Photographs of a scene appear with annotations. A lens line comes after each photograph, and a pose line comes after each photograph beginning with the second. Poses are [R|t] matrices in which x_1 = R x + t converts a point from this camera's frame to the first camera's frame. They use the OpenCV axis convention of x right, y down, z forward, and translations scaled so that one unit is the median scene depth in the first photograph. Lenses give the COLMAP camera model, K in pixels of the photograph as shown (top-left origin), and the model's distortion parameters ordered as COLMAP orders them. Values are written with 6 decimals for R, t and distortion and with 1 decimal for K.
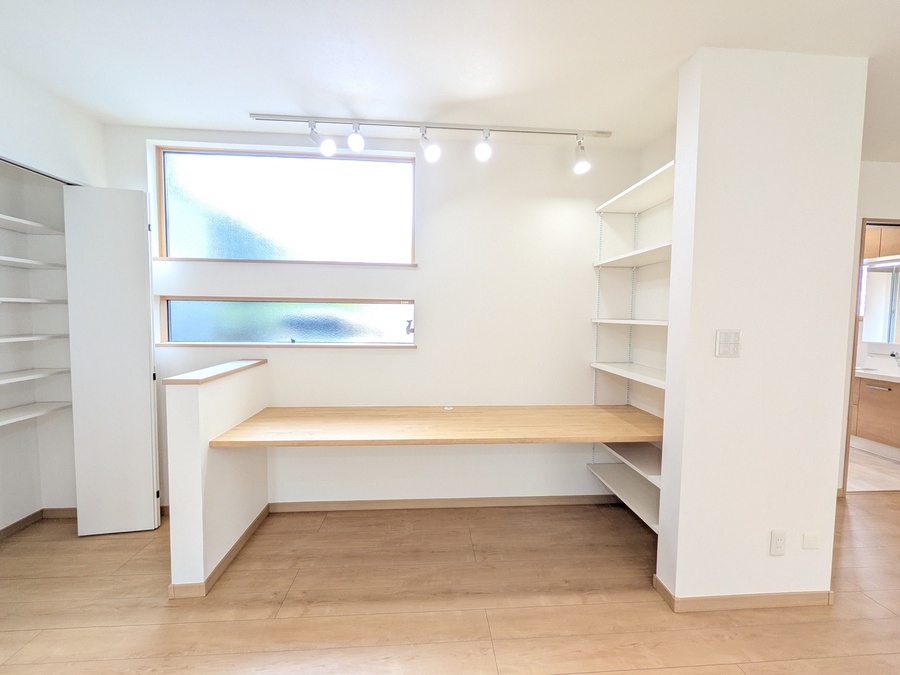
lens RADIAL K [[357.3, 0, 451.5], [0, 357.3, 333.7], [0, 0, 1]] dist [-0.000173, -0.000180]
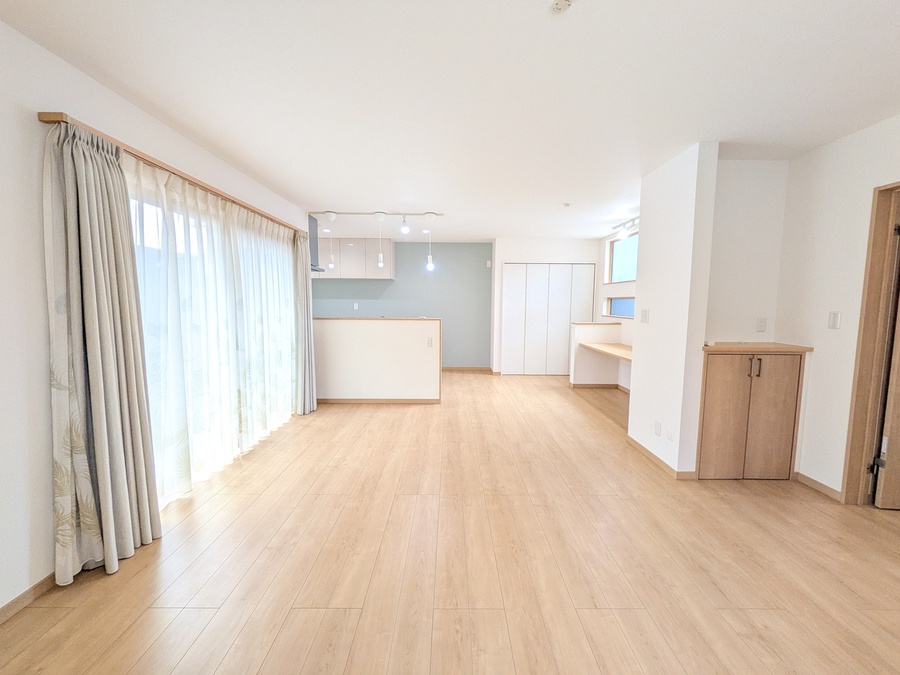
lens RADIAL K [[370.7, 0, 450.0], [0, 370.7, 337.5], [0, 0, 1]] dist [0.063727, -0.000059]
pose [[-0.068978, 0.081414, -0.994291, 2.357951], [-0.062443, 0.994358, 0.085752, 0.027273], [0.995662, 0.068002, -0.063505, 0.030513]]
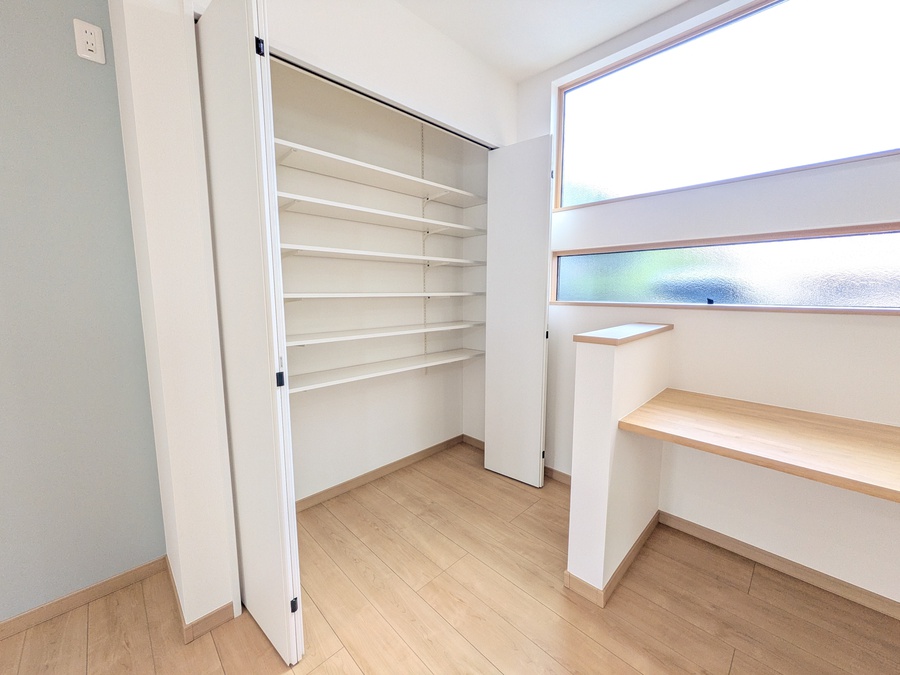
lens RADIAL K [[357.3, 0, 451.5], [0, 357.3, 333.7], [0, 0, 1]] dist [-0.000173, -0.000180]
pose [[0.647511, 0.075937, -0.758264, -0.283044], [-0.029653, 0.996780, 0.074502, 0.055228], [0.761479, -0.025756, 0.647677, 0.190521]]
